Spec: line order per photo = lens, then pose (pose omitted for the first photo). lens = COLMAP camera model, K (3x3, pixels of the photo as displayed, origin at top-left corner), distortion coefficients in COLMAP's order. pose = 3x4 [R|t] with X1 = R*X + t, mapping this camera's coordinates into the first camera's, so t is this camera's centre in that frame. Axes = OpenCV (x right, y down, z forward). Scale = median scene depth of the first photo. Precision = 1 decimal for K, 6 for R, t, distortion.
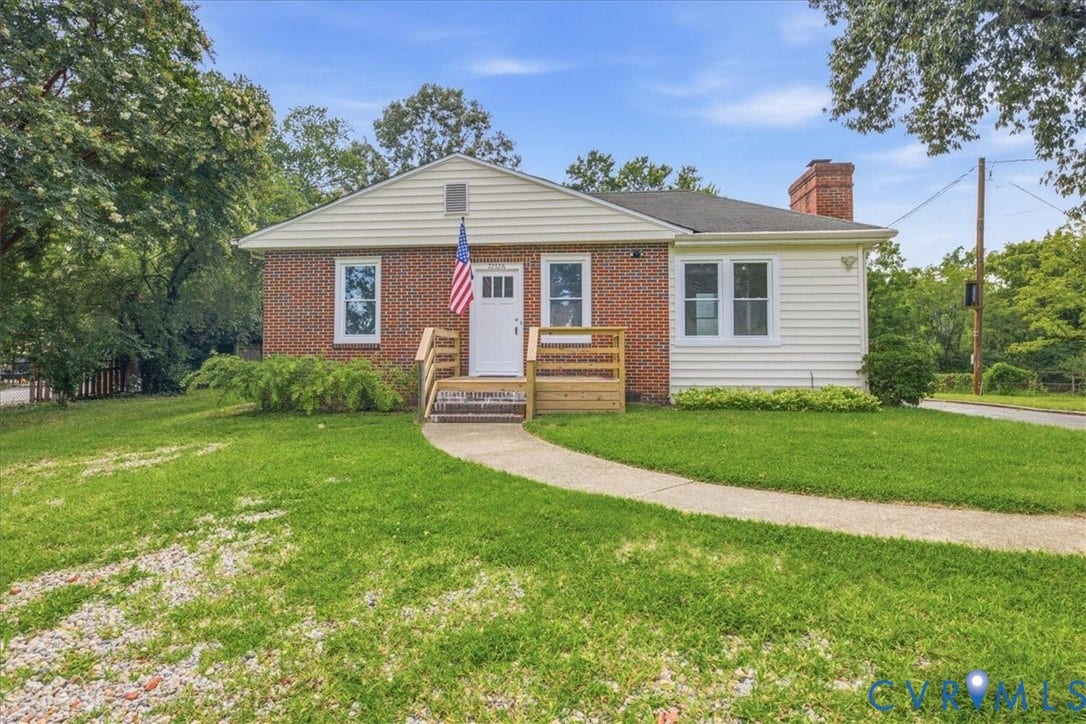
lens RADIAL K [[599.8, 0, 544.7], [0, 599.8, 344.4], [0, 0, 1]] dist [0.001556, 0.000186]
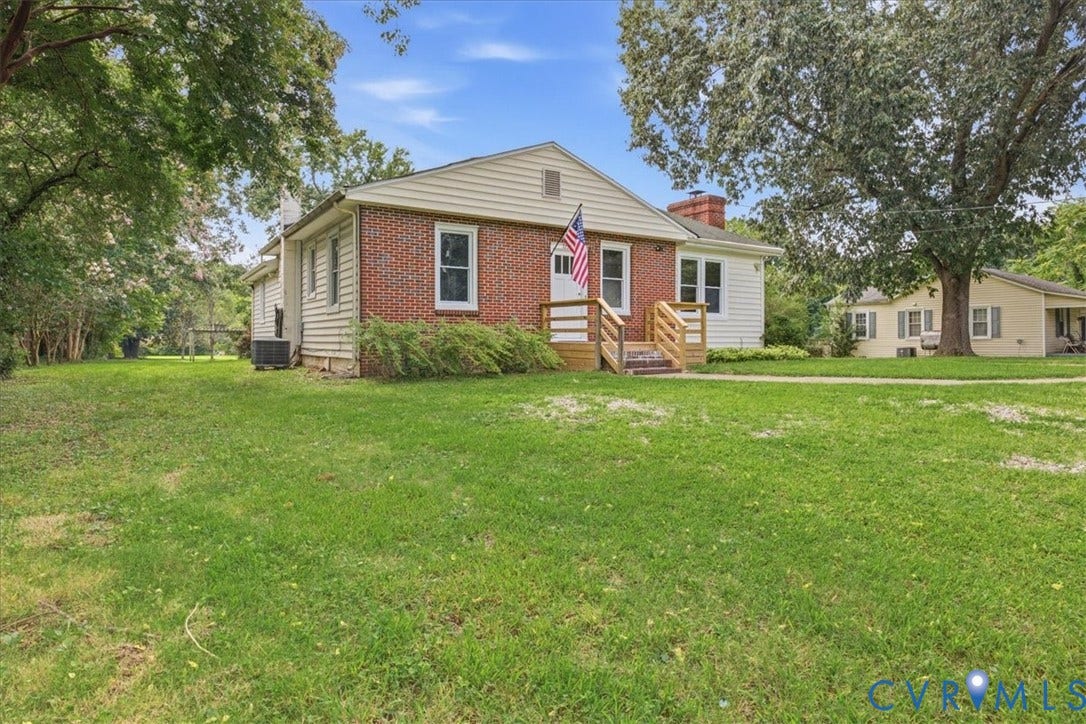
lens RADIAL K [[599.8, 0, 544.7], [0, 599.8, 344.4], [0, 0, 1]] dist [0.001556, 0.000186]
pose [[0.786606, -0.004694, 0.617437, -0.832159], [-0.017962, 0.999374, 0.030480, 0.023192], [-0.617194, -0.035066, 0.786029, 0.113673]]
